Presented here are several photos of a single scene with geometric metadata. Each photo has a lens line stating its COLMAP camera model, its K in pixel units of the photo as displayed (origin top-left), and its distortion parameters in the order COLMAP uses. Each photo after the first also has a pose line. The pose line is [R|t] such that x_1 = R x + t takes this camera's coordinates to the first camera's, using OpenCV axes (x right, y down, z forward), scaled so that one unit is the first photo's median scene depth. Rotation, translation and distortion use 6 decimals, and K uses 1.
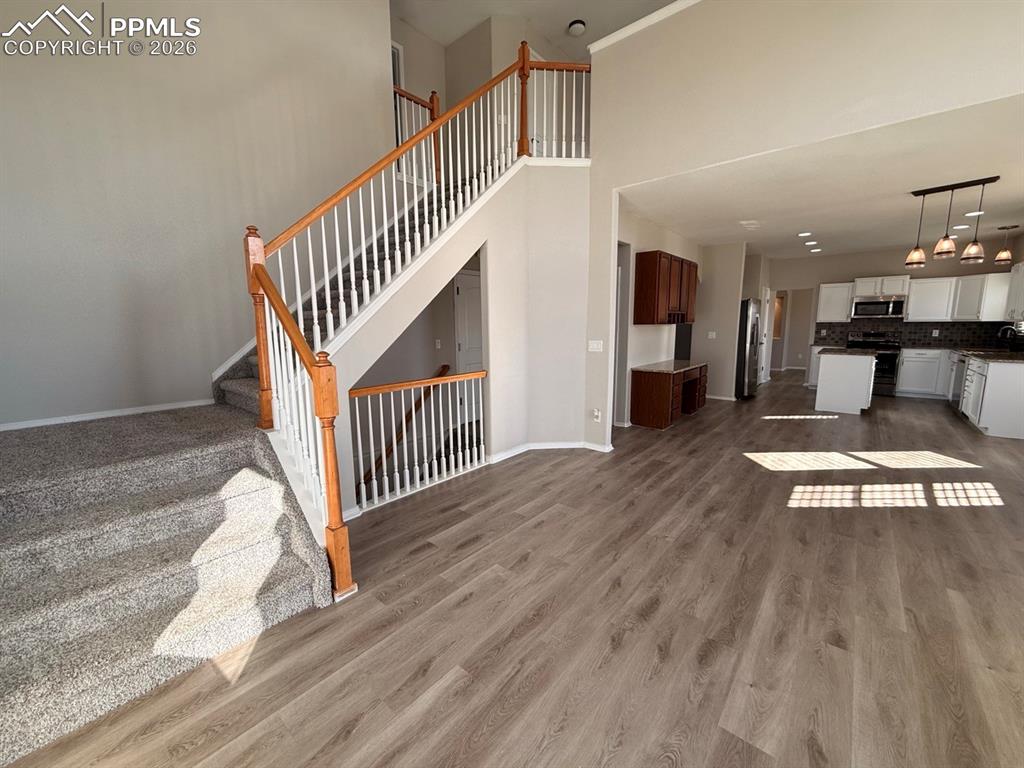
lens RADIAL K [[407.8, 0, 507.0], [0, 407.8, 382.7], [0, 0, 1]] dist [0.001697, -0.000414]
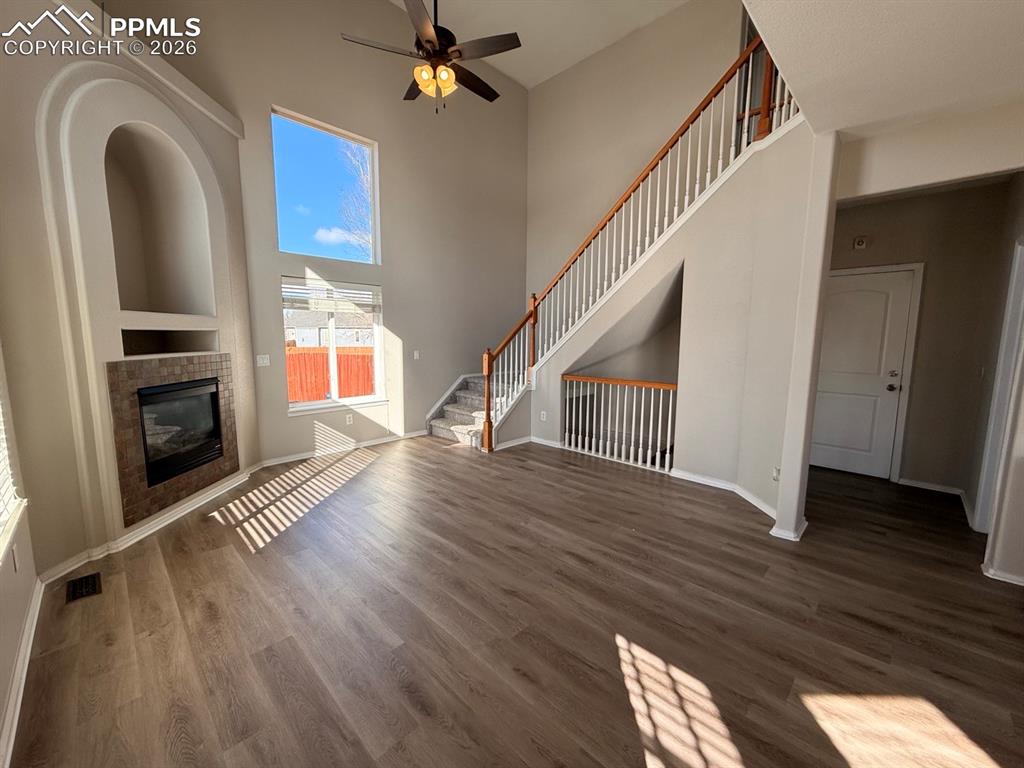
lens RADIAL K [[407.8, 0, 510.8], [0, 407.8, 384.3], [0, 0, 1]] dist [0.001697, -0.000414]
pose [[-0.061463, 0.132868, -0.989226, 0.612194], [-0.148333, 0.978878, 0.140695, -0.068880], [0.987026, 0.155382, -0.040456, 0.385864]]
